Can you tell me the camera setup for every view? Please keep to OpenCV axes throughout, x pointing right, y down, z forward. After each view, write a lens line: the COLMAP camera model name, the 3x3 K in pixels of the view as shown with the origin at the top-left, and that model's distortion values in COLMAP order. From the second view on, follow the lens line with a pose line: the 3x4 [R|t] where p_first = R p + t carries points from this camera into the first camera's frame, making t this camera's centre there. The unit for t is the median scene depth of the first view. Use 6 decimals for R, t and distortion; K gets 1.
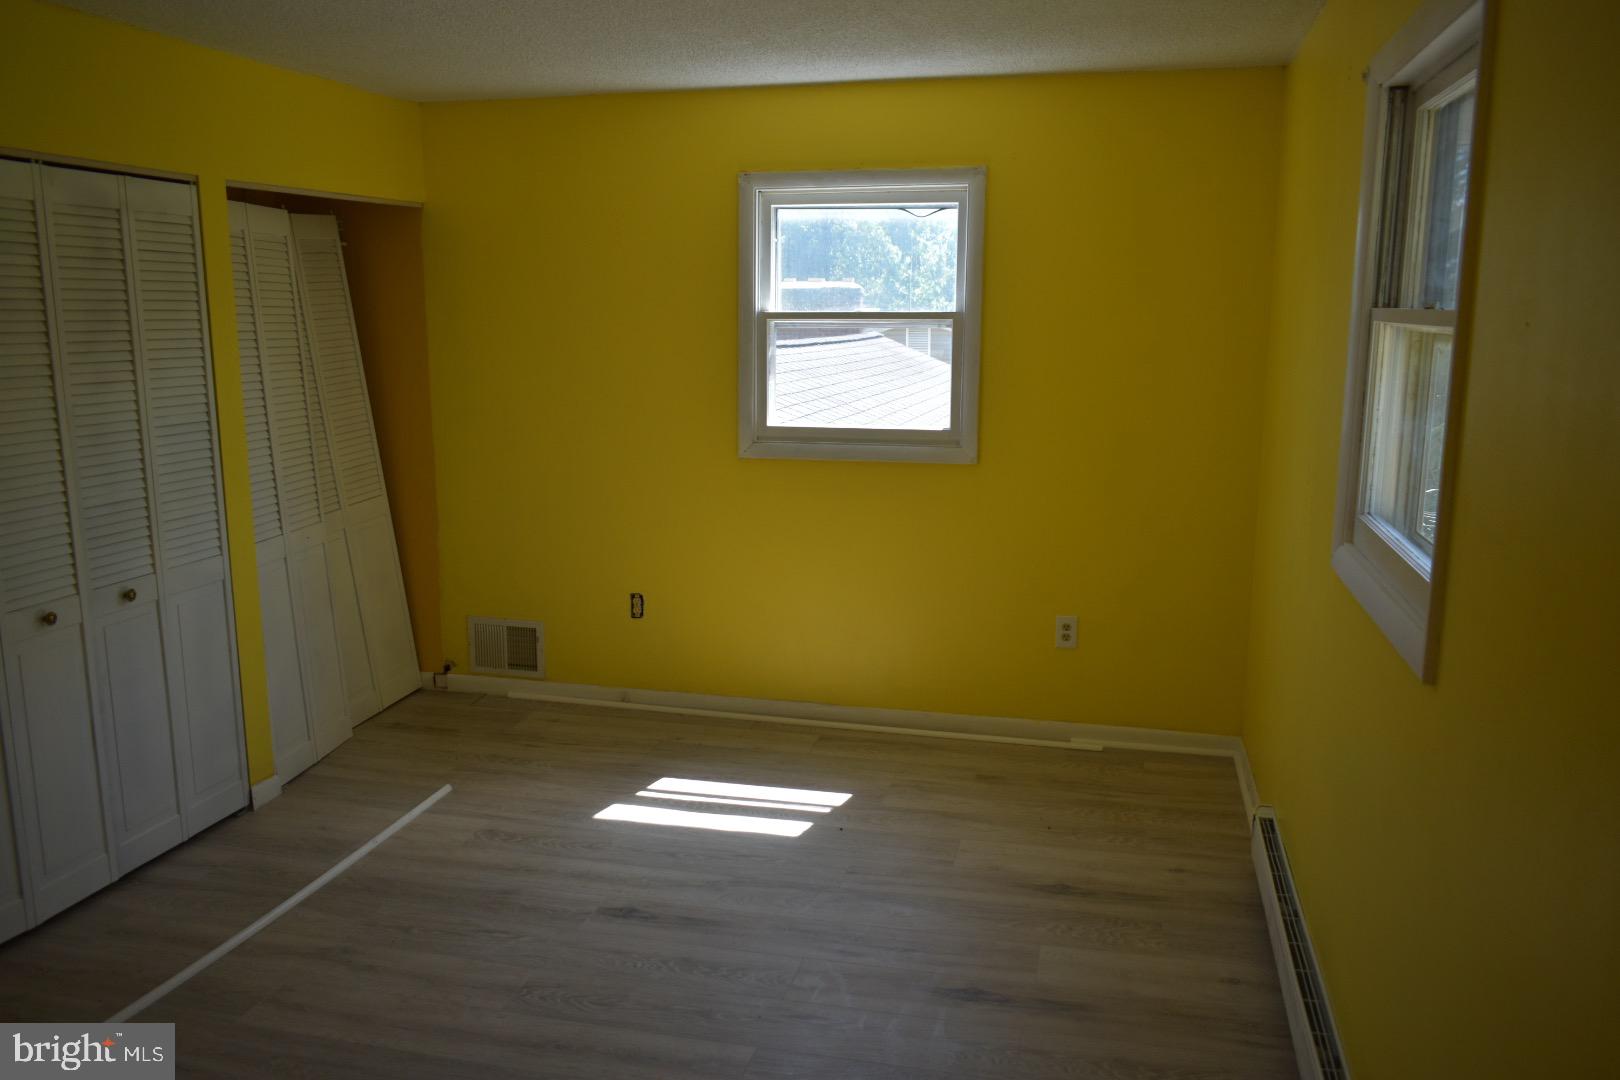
lens RADIAL K [[1261.6, 0, 810.0], [0, 1261.6, 540.0], [0, 0, 1]] dist [-0.002772, 0.001580]
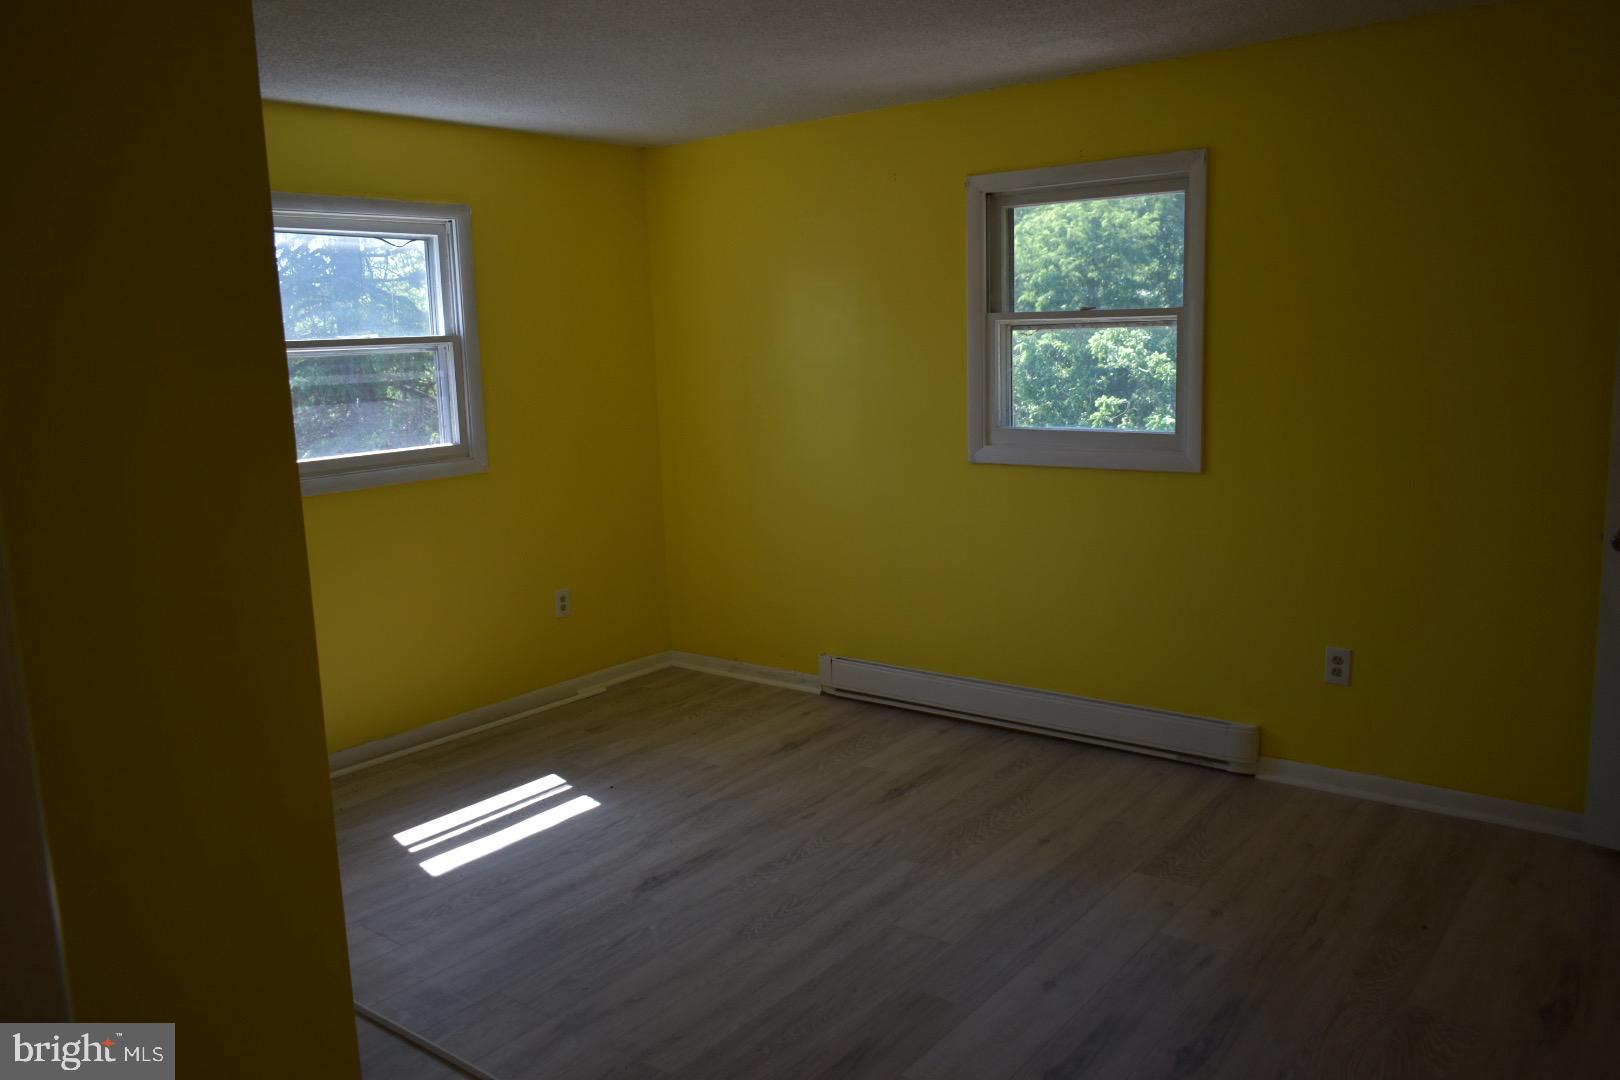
lens RADIAL K [[1261.6, 0, 810.0], [0, 1261.6, 540.0], [0, 0, 1]] dist [-0.002772, 0.001580]
pose [[0.403796, -0.164426, 0.899951, -0.826887], [0.197778, 0.976143, 0.089607, -0.048913], [-0.893215, 0.141808, 0.426683, 0.309687]]
